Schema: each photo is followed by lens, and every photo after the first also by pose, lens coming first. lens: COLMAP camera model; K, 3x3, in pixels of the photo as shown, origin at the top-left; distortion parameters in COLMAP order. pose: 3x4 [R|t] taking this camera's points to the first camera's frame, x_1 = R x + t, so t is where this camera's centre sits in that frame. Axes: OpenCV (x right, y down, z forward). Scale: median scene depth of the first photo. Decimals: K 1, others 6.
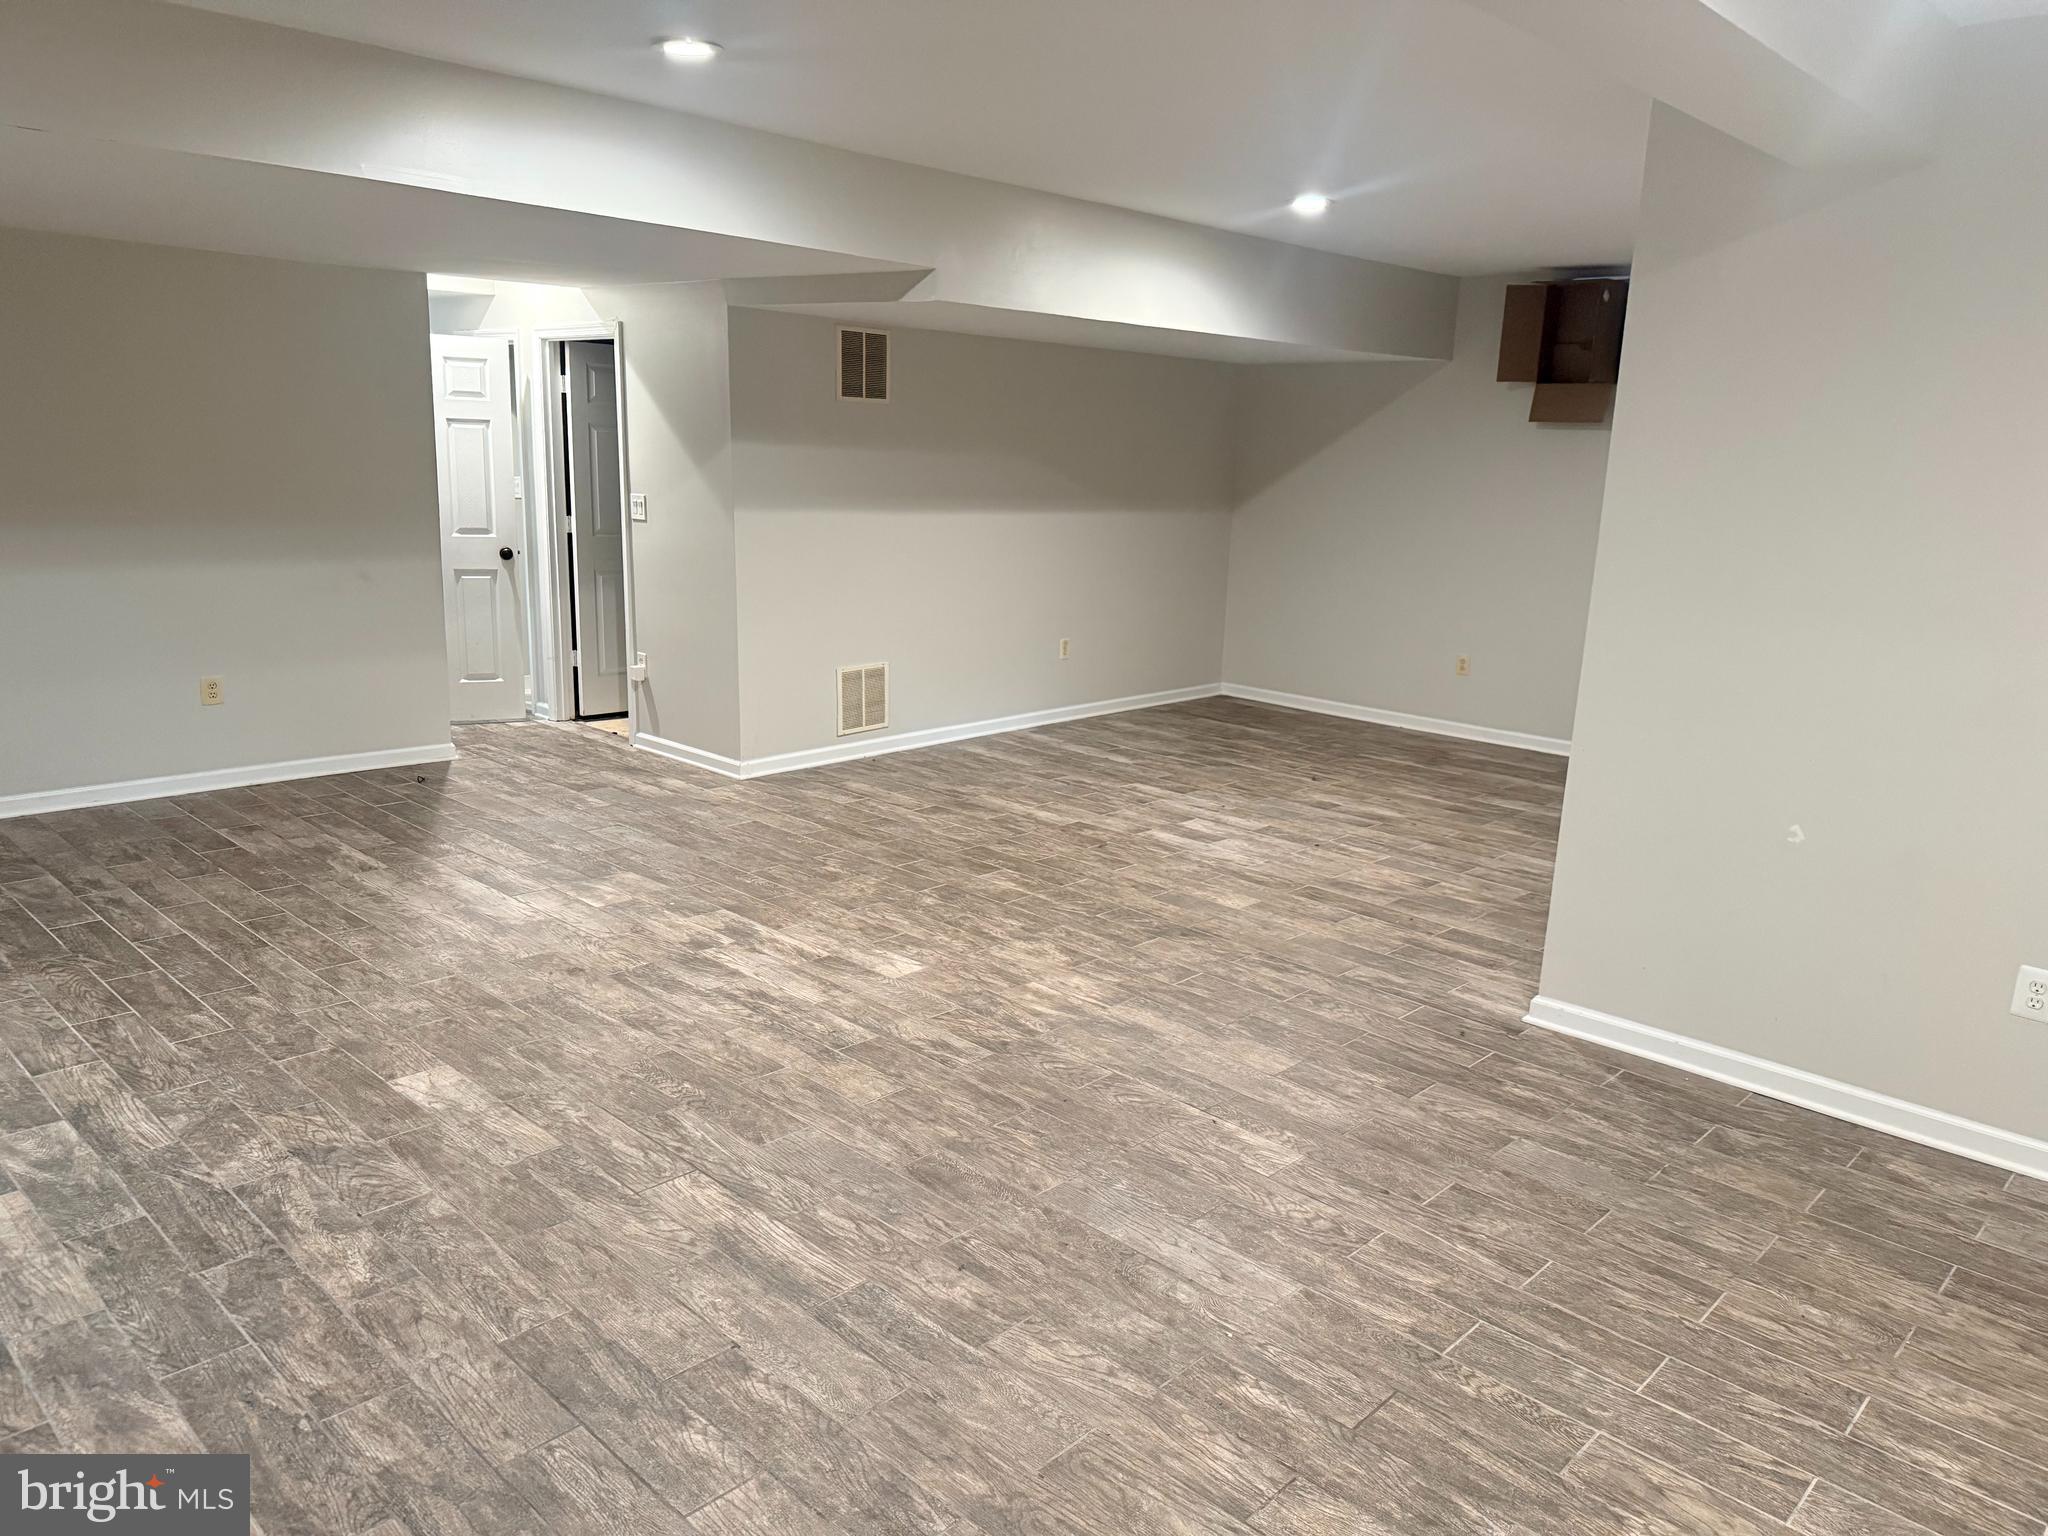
lens RADIAL K [[1409.8, 0, 1024.0], [0, 1409.8, 768.0], [0, 0, 1]] dist [0.059036, -0.002322]
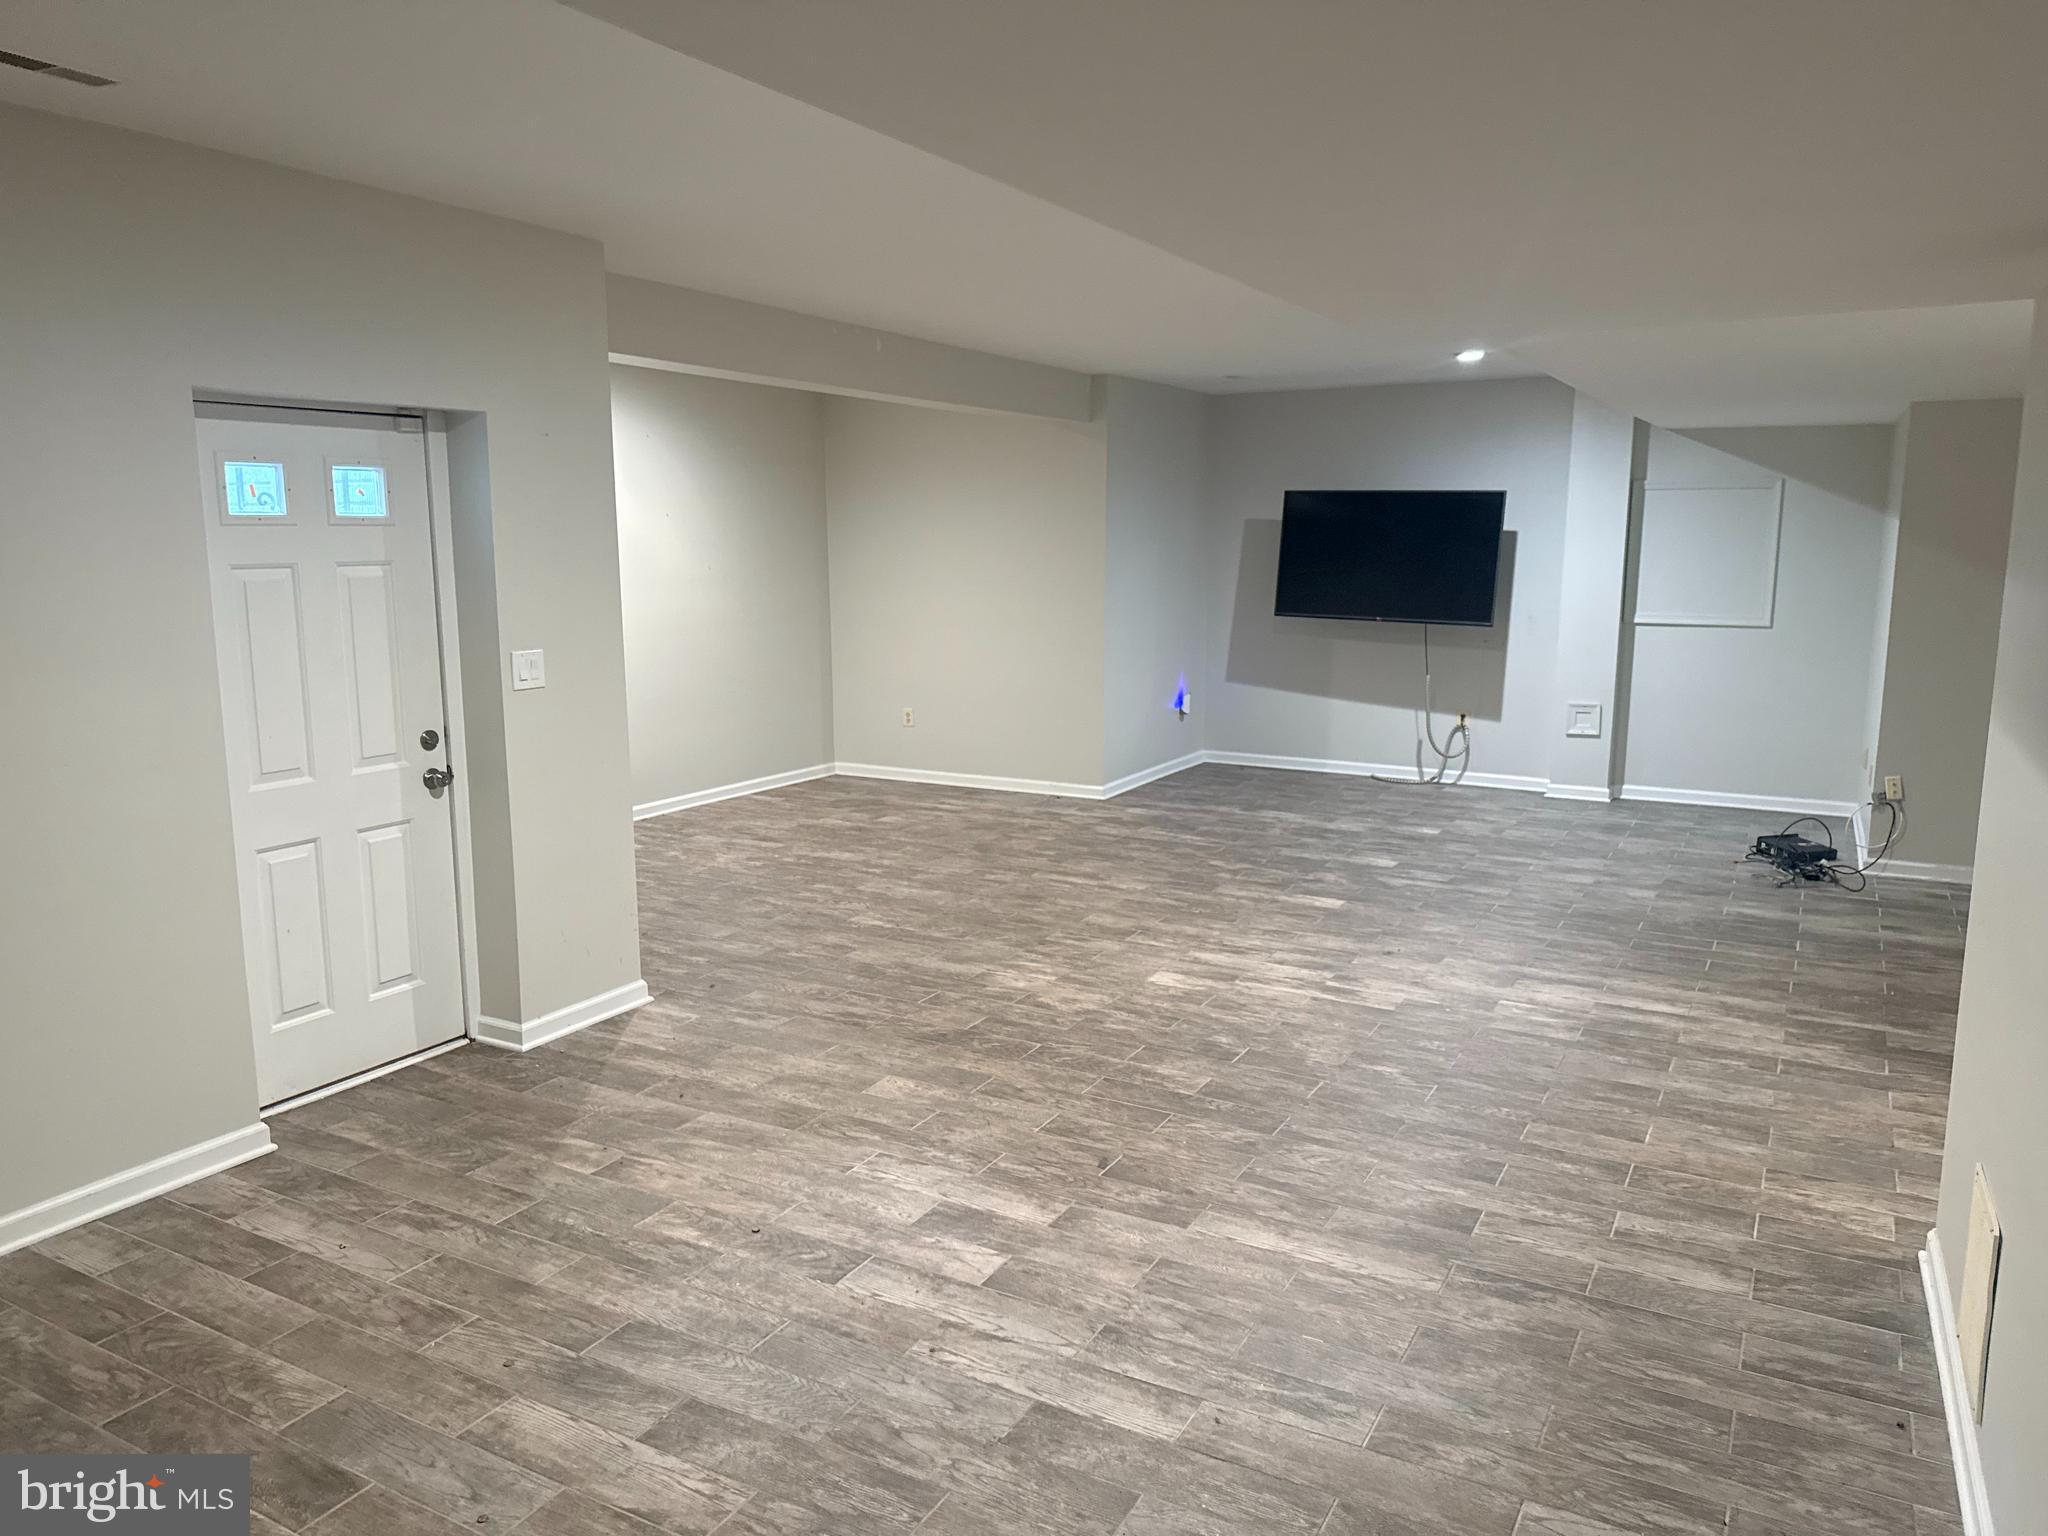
lens RADIAL K [[1435.2, 0, 1024.0], [0, 1435.2, 768.0], [0, 0, 1]] dist [0.003179, -0.001021]
pose [[-0.967402, 0.003853, -0.253214, 0.305038], [-0.090752, 0.928202, 0.360839, -0.410285], [0.236424, 0.372056, -0.897595, 1.807905]]
